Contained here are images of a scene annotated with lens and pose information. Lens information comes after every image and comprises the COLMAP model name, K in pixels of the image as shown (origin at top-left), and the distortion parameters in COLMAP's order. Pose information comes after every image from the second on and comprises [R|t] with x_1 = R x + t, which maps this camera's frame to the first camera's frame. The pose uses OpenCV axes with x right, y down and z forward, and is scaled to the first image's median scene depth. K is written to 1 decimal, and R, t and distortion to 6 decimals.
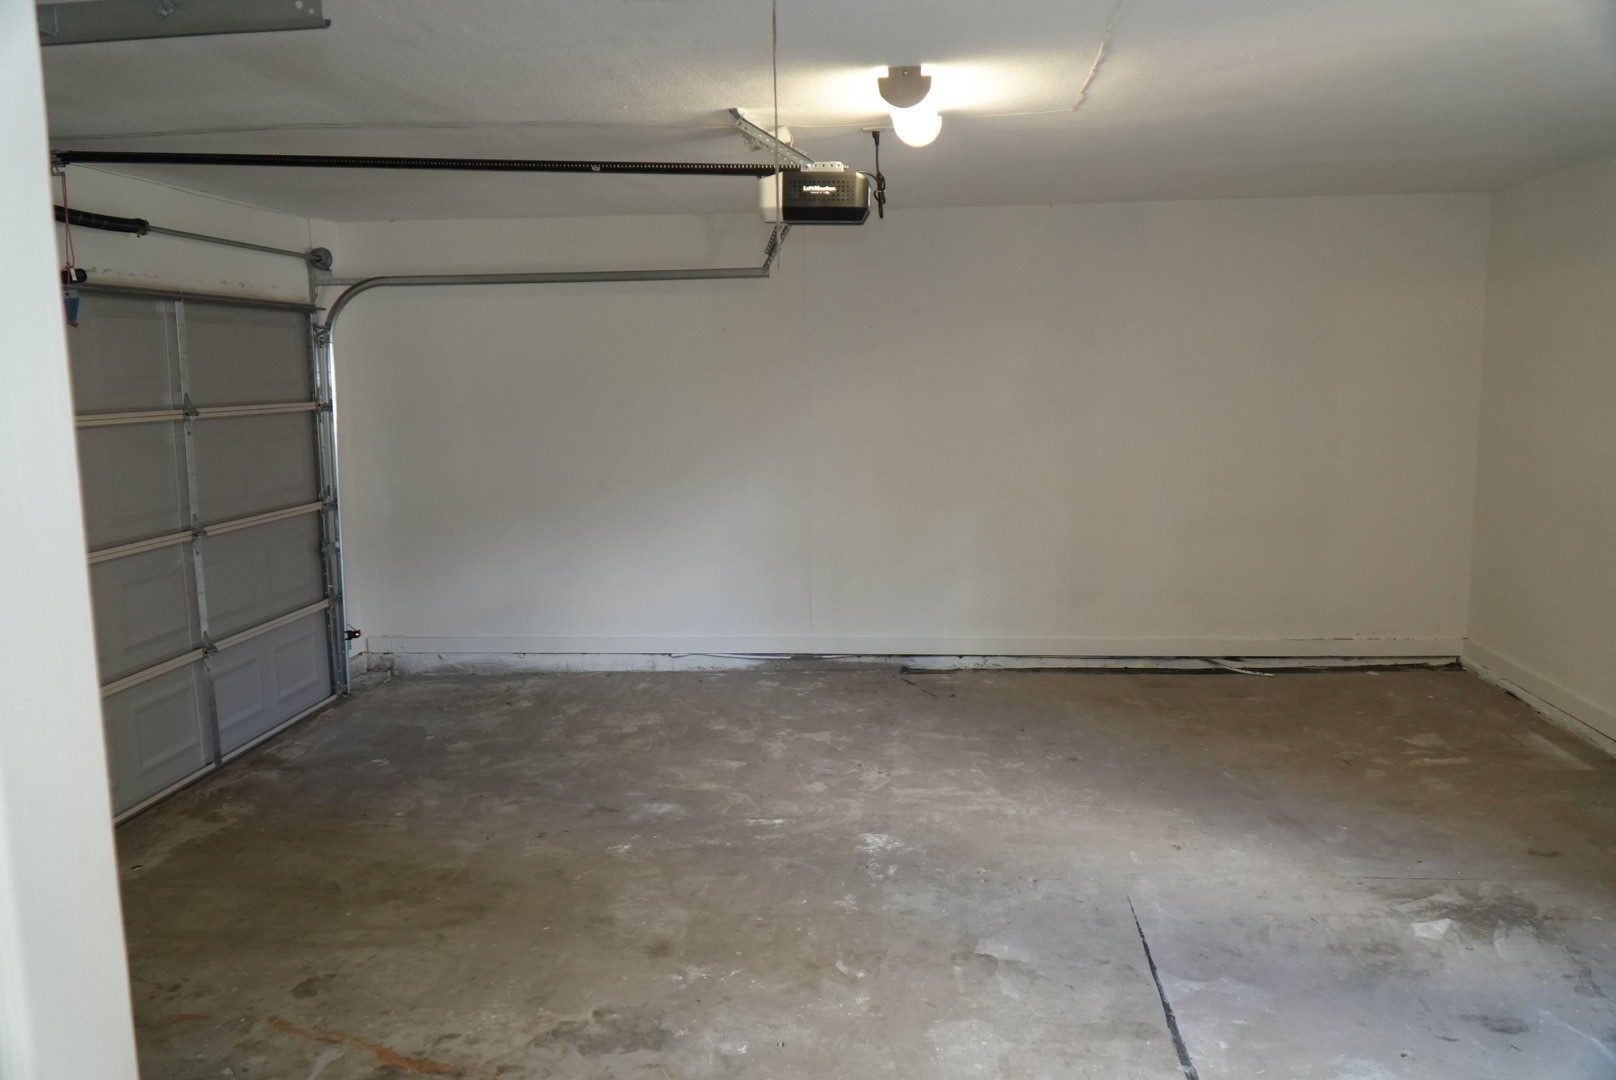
lens RADIAL K [[1285.1, 0, 805.6], [0, 1285.1, 542.5], [0, 0, 1]] dist [0.004715, -0.024904]
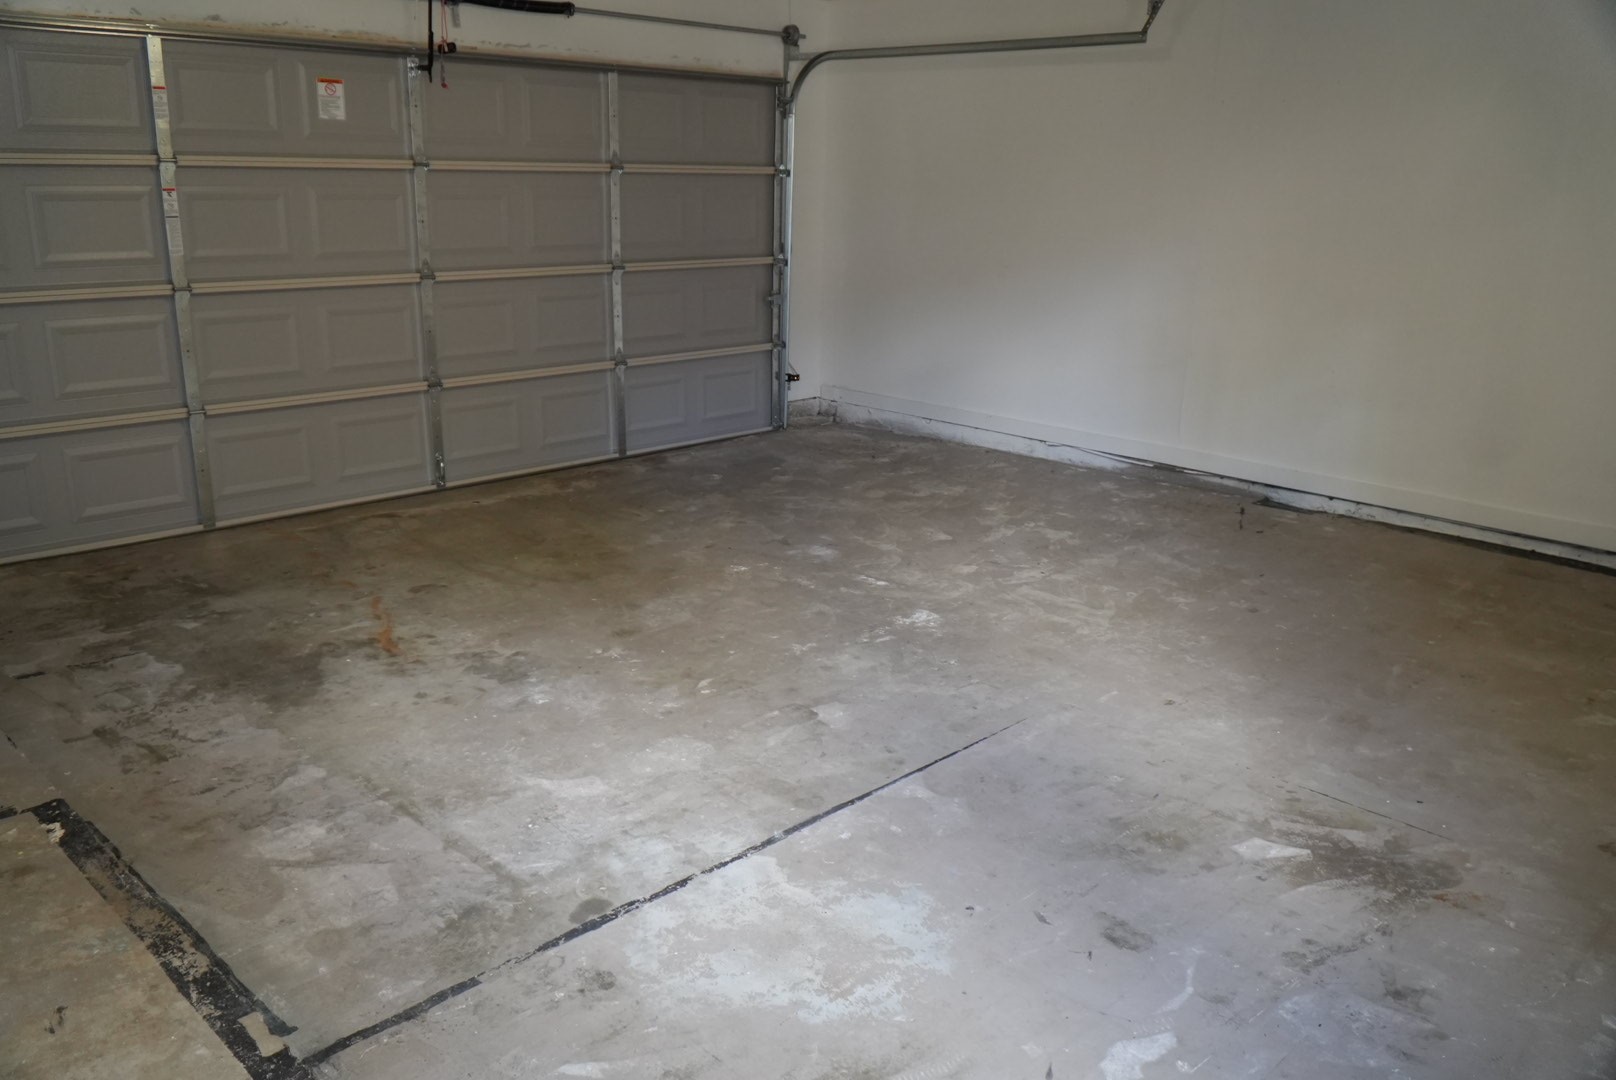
lens RADIAL K [[1285.1, 0, 802.9], [0, 1285.1, 540.1], [0, 0, 1]] dist [0.004715, -0.024904]
pose [[0.763599, 0.210735, -0.610334, 0.528502], [-0.119232, 0.975006, 0.187475, -0.004716], [0.634586, -0.070385, 0.769640, 0.150980]]
